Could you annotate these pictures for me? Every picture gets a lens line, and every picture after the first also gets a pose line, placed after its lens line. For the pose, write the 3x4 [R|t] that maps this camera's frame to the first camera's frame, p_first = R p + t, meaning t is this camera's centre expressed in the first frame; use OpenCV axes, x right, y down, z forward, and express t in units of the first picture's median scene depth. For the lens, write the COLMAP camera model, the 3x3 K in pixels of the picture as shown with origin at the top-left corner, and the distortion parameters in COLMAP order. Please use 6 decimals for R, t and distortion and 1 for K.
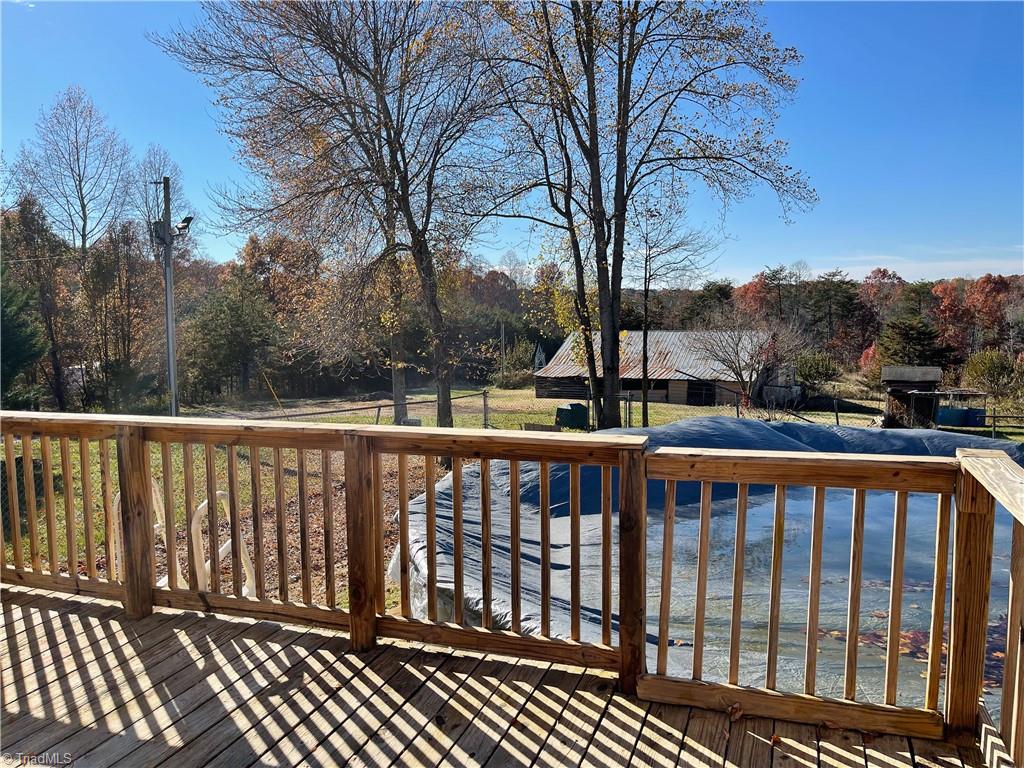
lens RADIAL K [[776.2, 0, 506.1], [0, 776.2, 379.2], [0, 0, 1]] dist [0.039787, -0.020867]
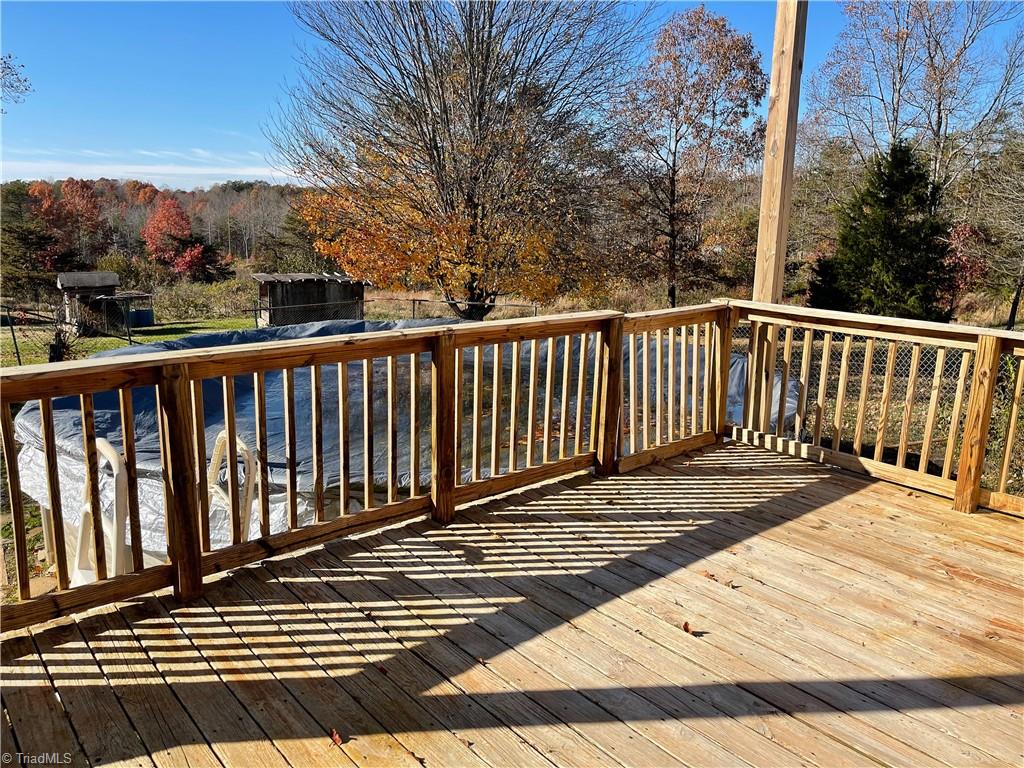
lens RADIAL K [[776.2, 0, 502.9], [0, 776.2, 383.7], [0, 0, 1]] dist [0.039787, -0.020867]
pose [[0.489114, -0.160164, 0.857389, -1.078954], [0.051524, 0.986585, 0.154906, -0.026836], [-0.870697, -0.031591, 0.490804, 0.362843]]
